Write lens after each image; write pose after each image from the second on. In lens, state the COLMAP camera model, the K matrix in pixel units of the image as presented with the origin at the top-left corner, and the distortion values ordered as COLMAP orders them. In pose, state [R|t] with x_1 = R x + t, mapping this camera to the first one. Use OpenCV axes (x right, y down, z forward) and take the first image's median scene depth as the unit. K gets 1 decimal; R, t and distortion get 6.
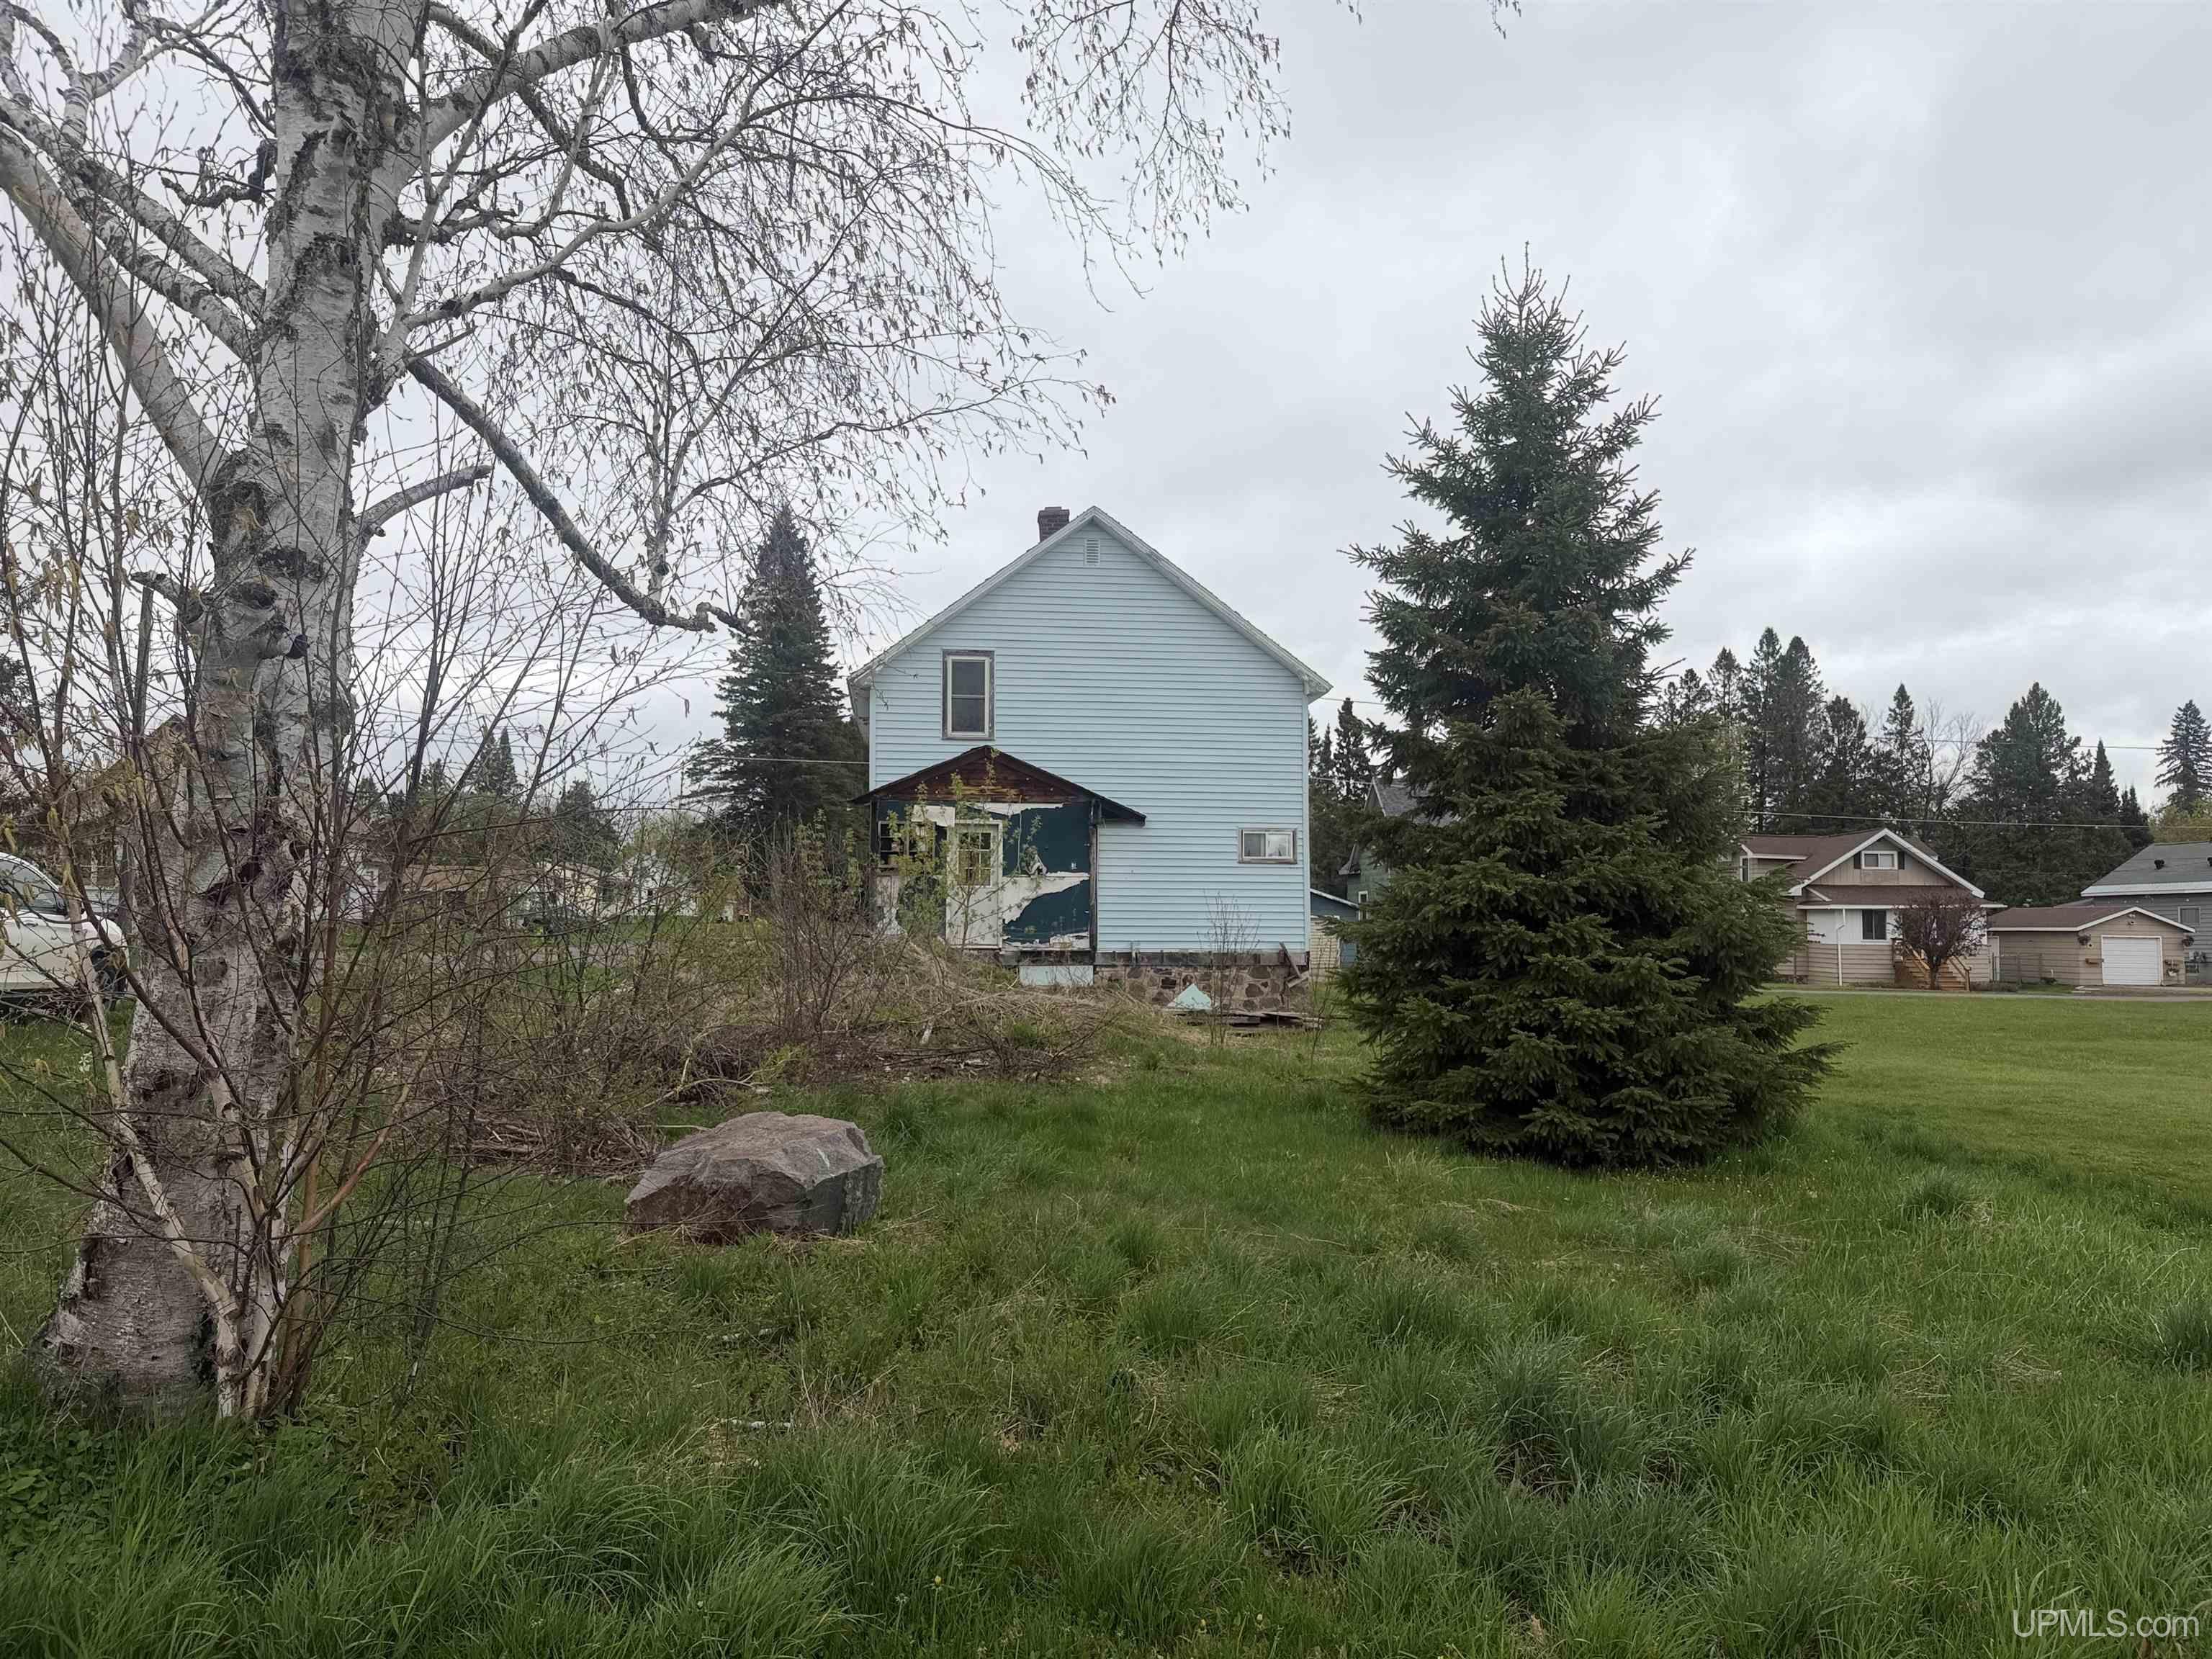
lens RADIAL K [[1552.1, 0, 1091.1], [0, 1552.1, 846.4], [0, 0, 1]] dist [0.058268, -0.077419]
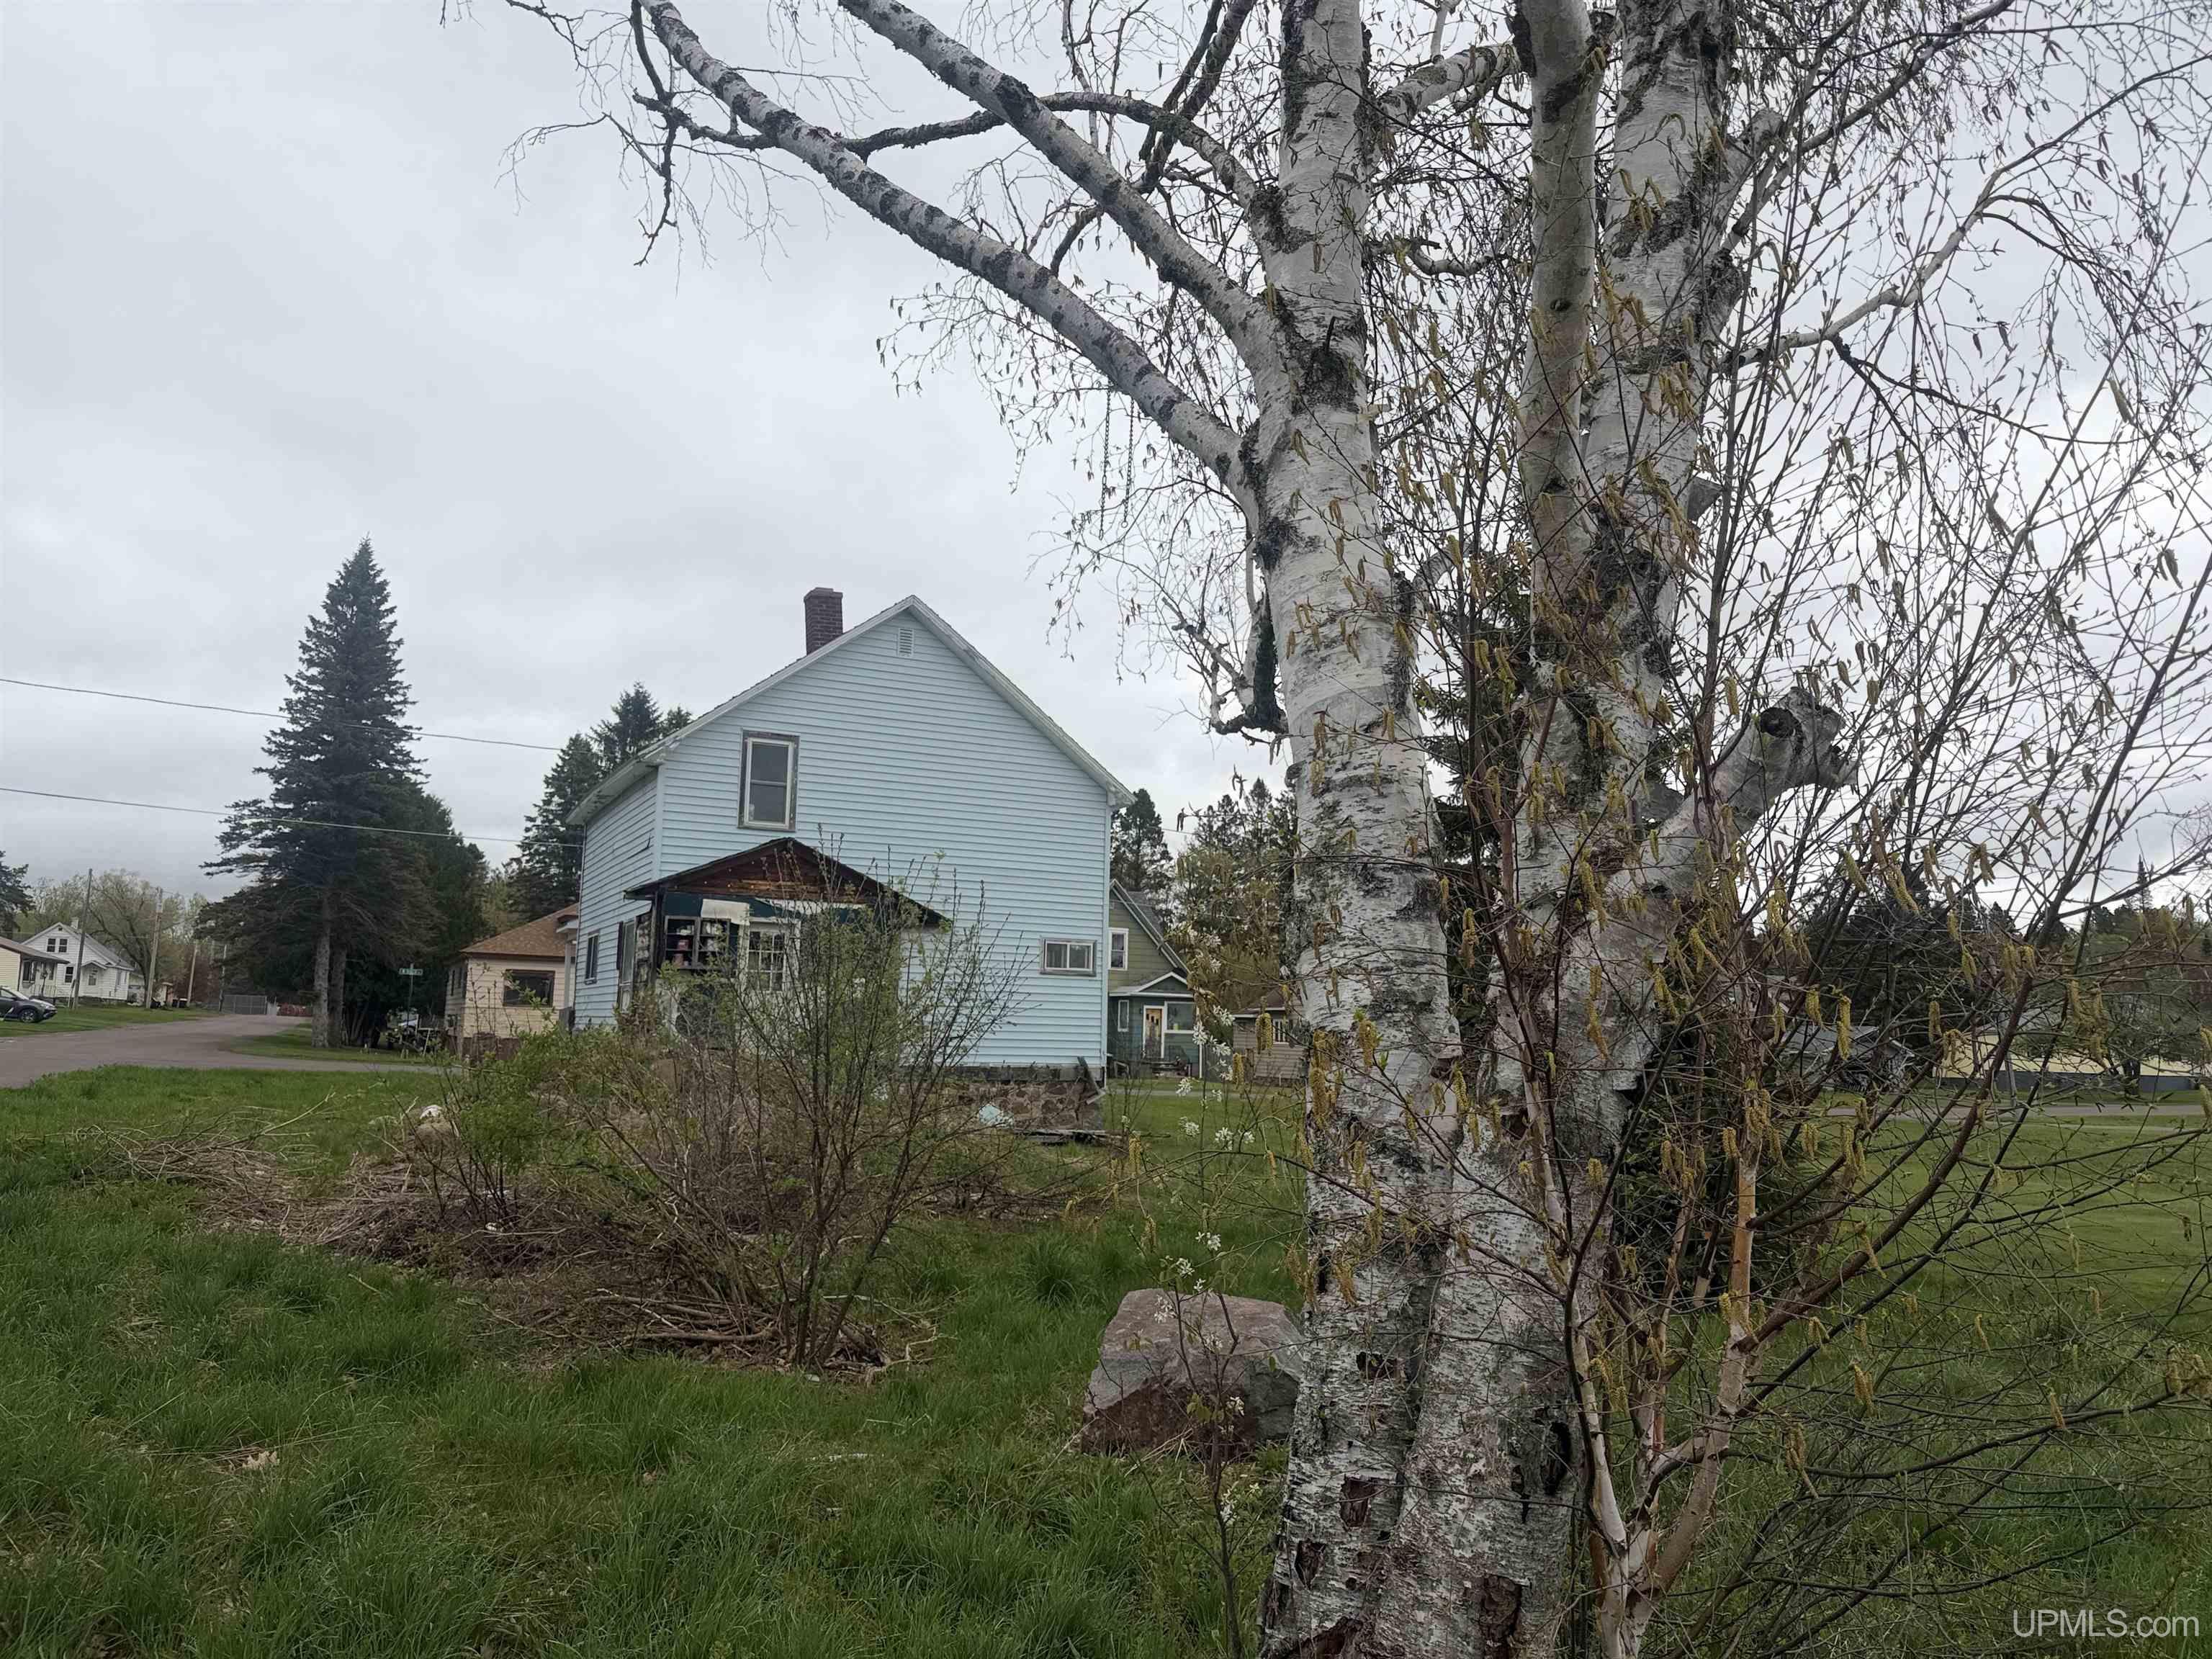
lens RADIAL K [[1552.1, 0, 1138.0], [0, 1552.1, 836.5], [0, 0, 1]] dist [0.058268, -0.077419]
pose [[0.942678, 0.060858, 0.328109, -0.172702], [-0.037903, 0.996394, -0.075917, -0.003515], [-0.331546, 0.059129, 0.941584, 0.063912]]
